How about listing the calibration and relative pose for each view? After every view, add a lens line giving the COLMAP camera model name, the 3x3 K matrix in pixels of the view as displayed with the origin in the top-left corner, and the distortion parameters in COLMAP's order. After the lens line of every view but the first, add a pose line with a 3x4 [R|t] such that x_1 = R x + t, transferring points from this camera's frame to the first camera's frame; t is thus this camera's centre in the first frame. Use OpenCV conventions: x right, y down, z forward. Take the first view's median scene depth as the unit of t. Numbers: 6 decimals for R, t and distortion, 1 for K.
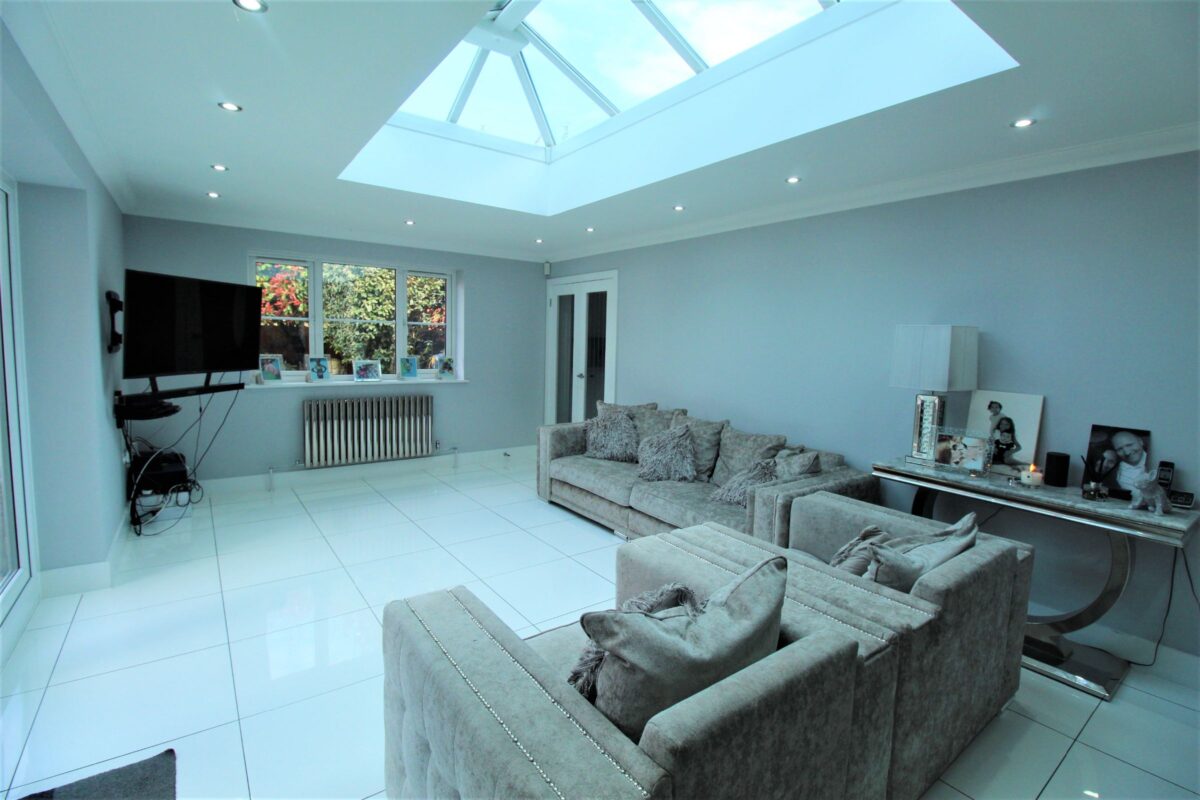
lens RADIAL K [[553.6, 0, 599.6], [0, 553.6, 390.8], [0, 0, 1]] dist [0.008266, -0.001886]
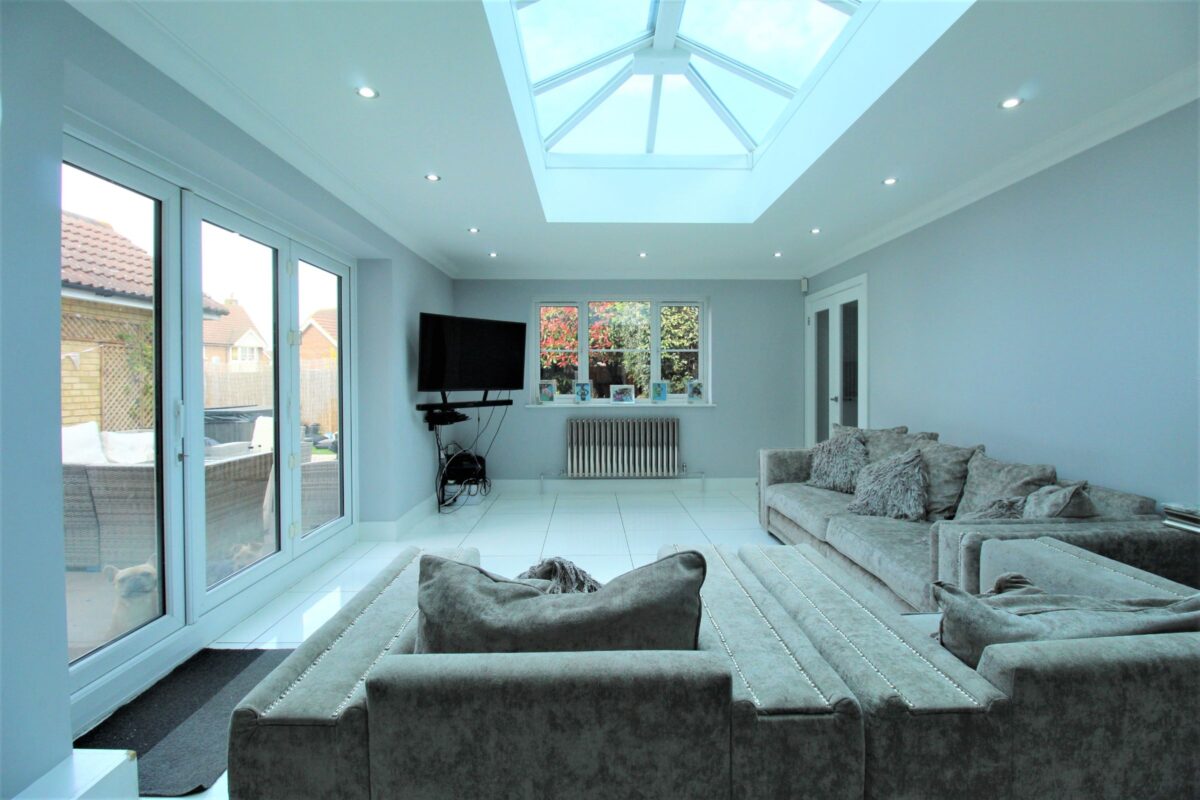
lens RADIAL K [[553.6, 0, 599.7], [0, 553.6, 386.5], [0, 0, 1]] dist [0.008266, -0.001886]
pose [[0.822001, -0.019759, -0.569143, 0.236159], [-0.029413, 0.996591, -0.077080, 0.047143], [0.568726, 0.080100, 0.818618, 0.097251]]
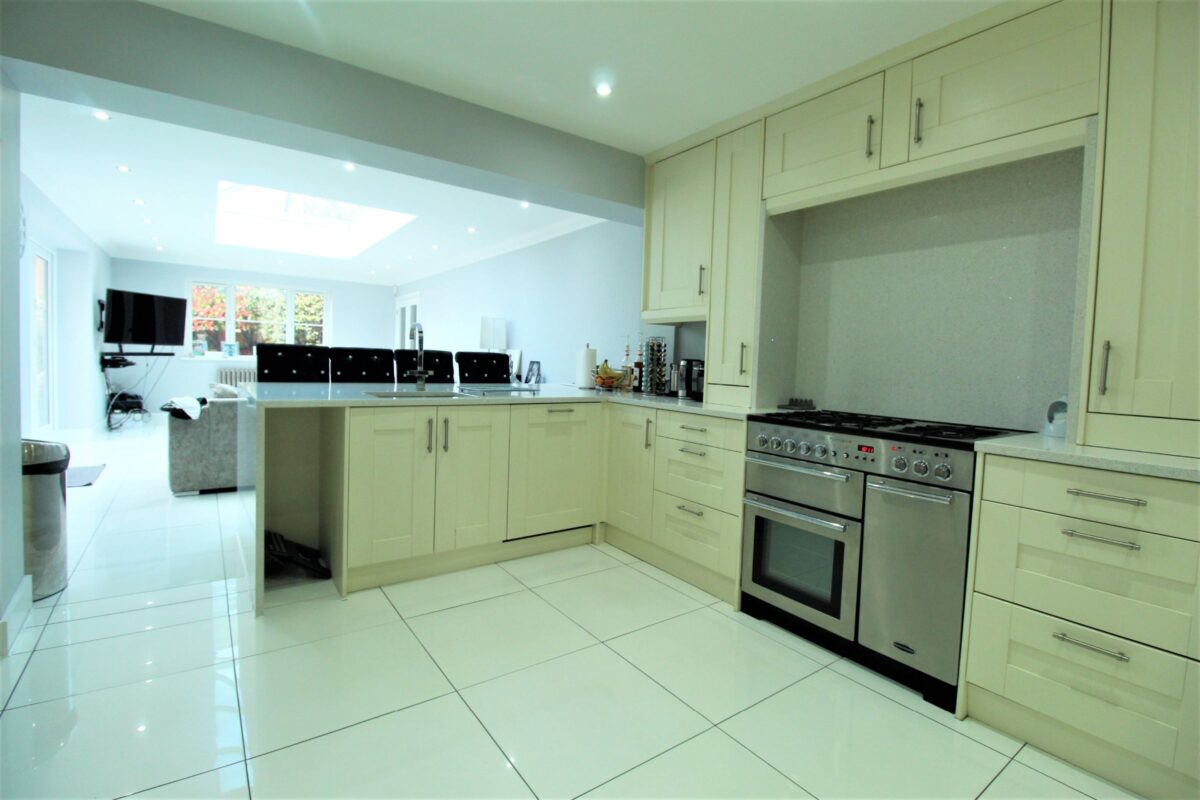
lens RADIAL K [[553.6, 0, 588.7], [0, 553.6, 390.6], [0, 0, 1]] dist [0.008266, -0.001886]
pose [[0.999764, 0.010436, -0.019048, 0.740530], [-0.011163, 0.999197, -0.038479, 0.166444], [0.018631, 0.038682, 0.999078, -0.767692]]
